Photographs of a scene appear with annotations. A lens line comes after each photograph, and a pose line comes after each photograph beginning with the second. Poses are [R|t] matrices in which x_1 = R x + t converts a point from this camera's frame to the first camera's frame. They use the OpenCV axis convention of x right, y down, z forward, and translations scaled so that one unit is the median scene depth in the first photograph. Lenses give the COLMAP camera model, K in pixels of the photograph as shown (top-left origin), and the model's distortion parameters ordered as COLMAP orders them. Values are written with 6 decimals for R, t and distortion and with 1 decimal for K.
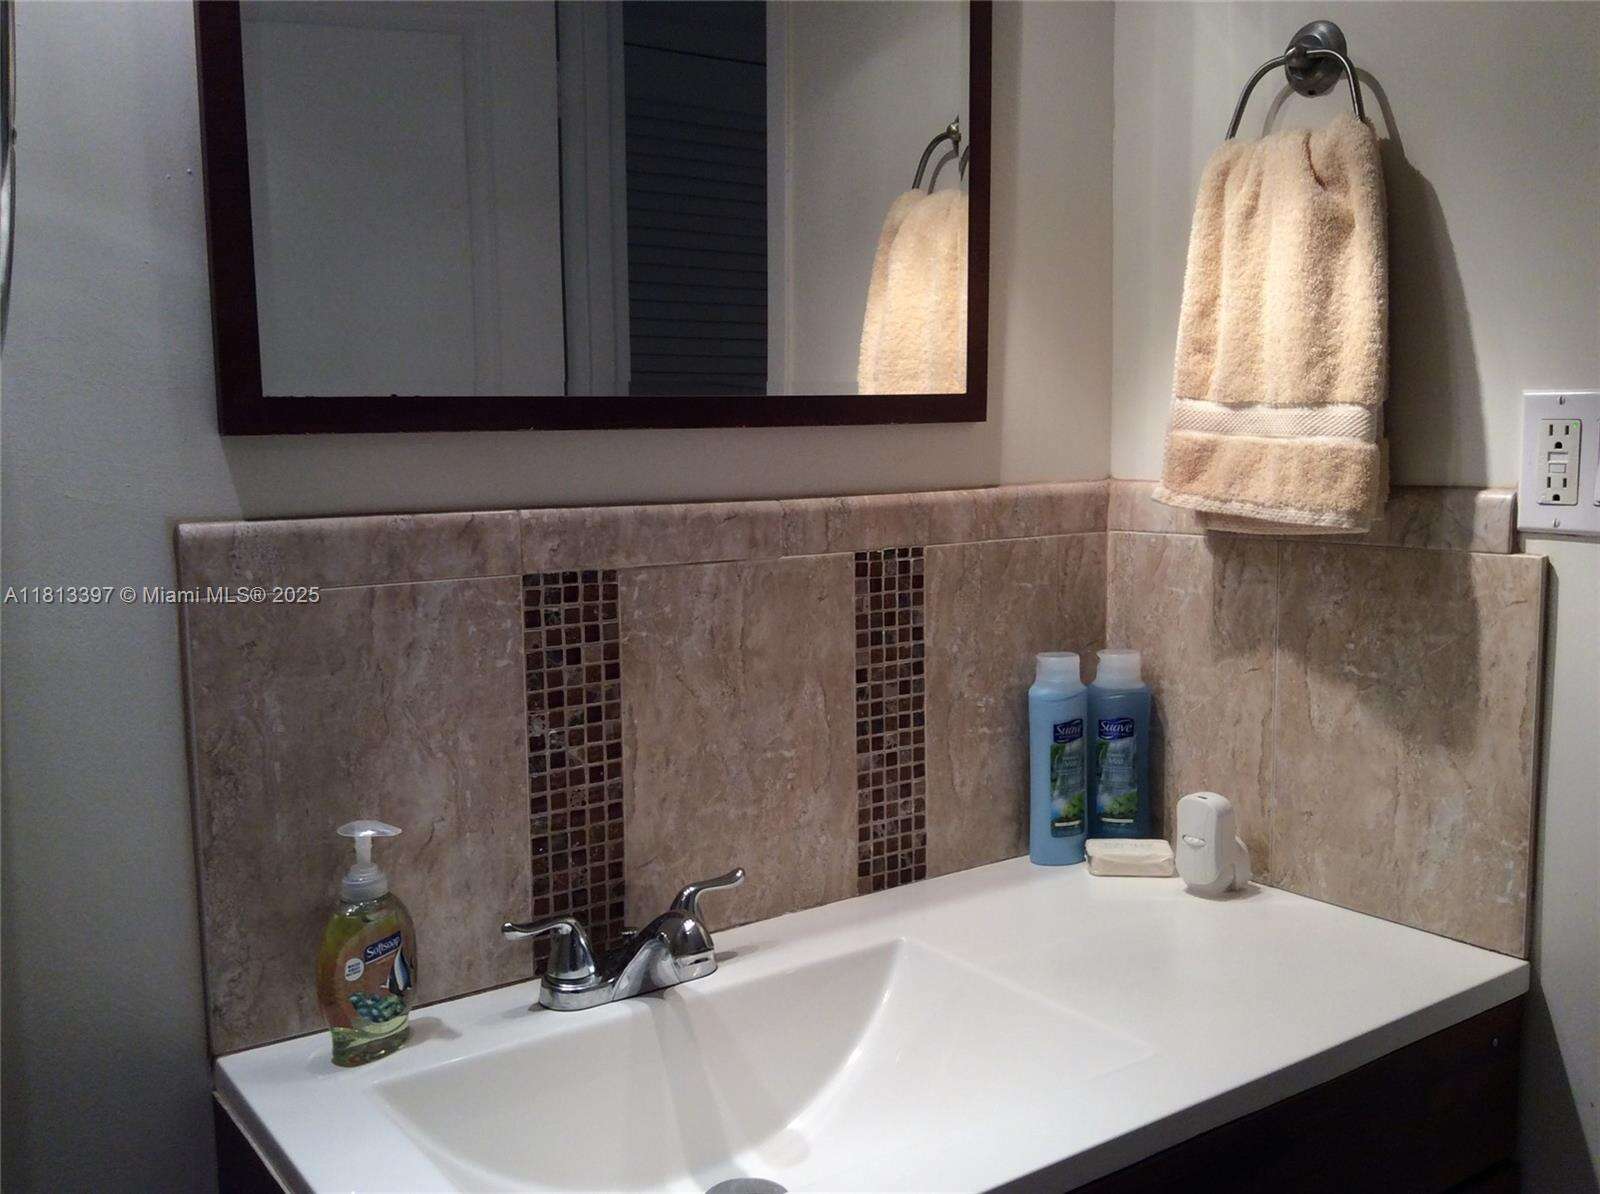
lens RADIAL K [[1522.1, 0, 800.0], [0, 1522.1, 597.0], [0, 0, 1]] dist [0.267962, -0.708790]
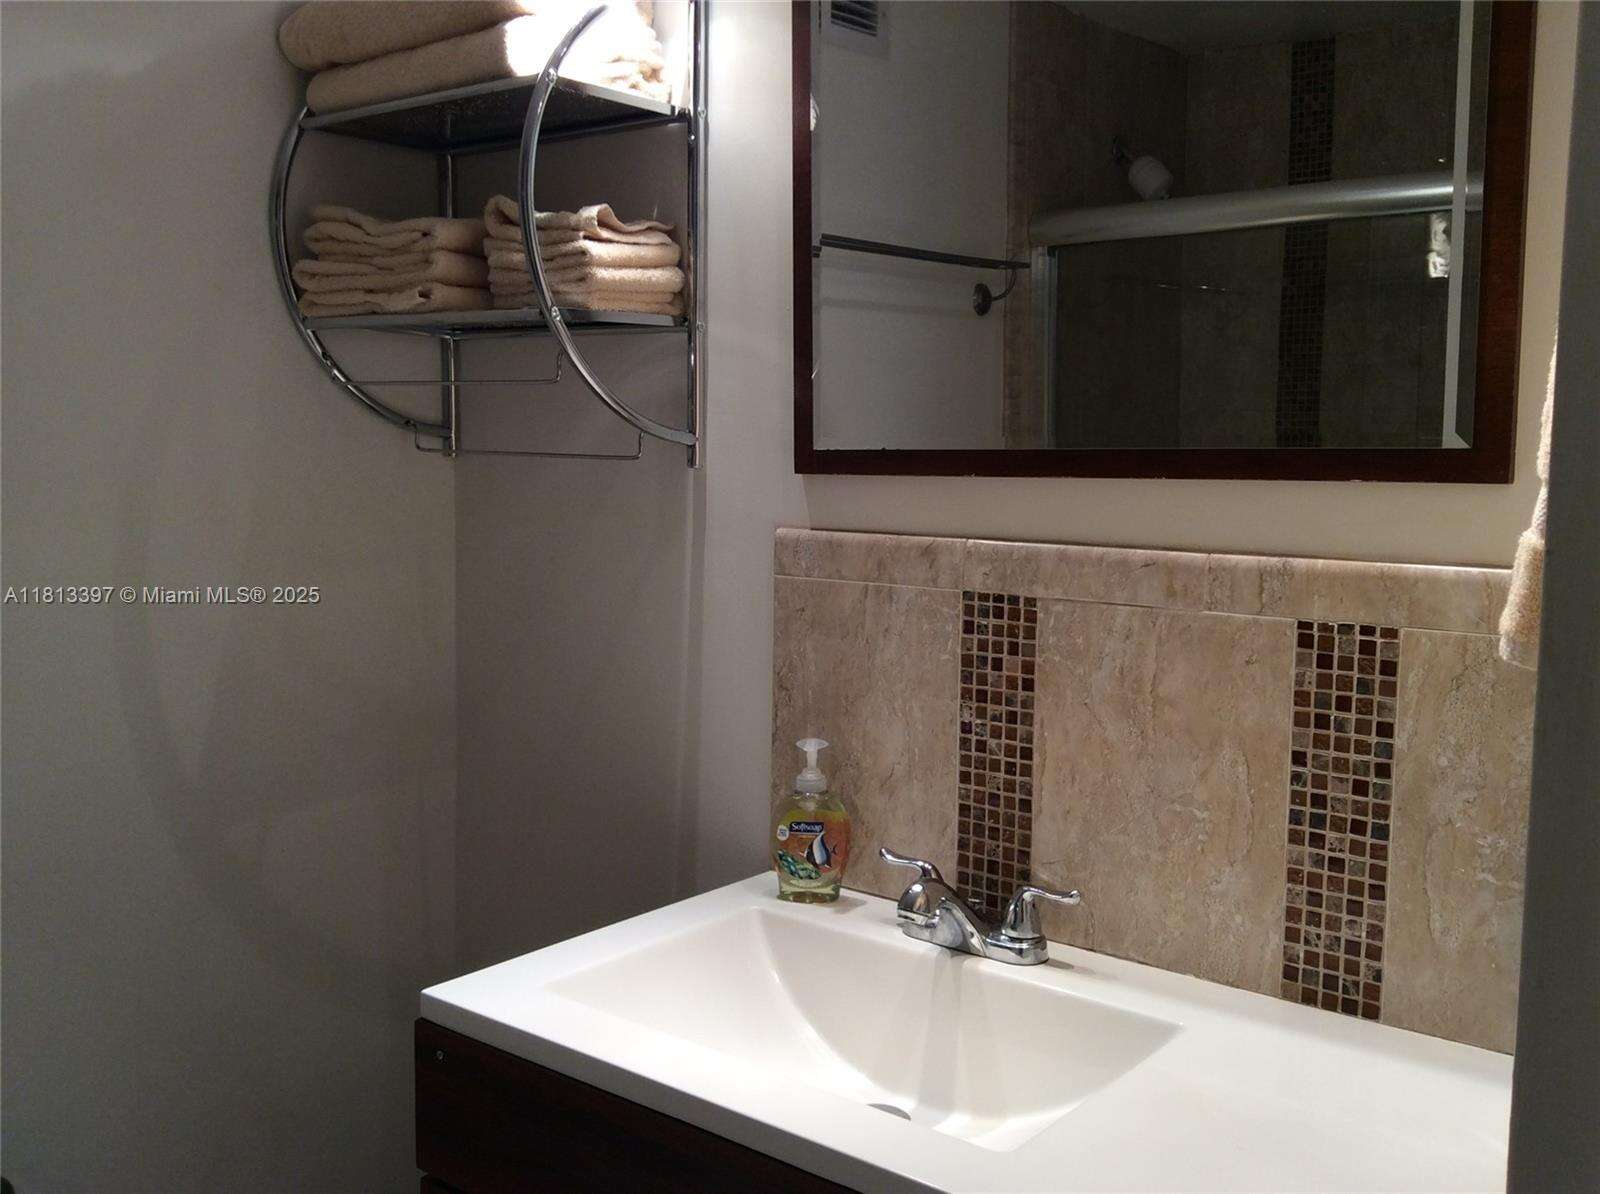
lens RADIAL K [[1522.1, 0, 800.0], [0, 1522.1, 597.0], [0, 0, 1]] dist [0.267962, -0.708790]
pose [[0.225827, 0.108529, -0.968103, 0.936184], [-0.123735, 0.988922, 0.082000, -0.089191], [0.966277, 0.101270, 0.236754, 0.541247]]
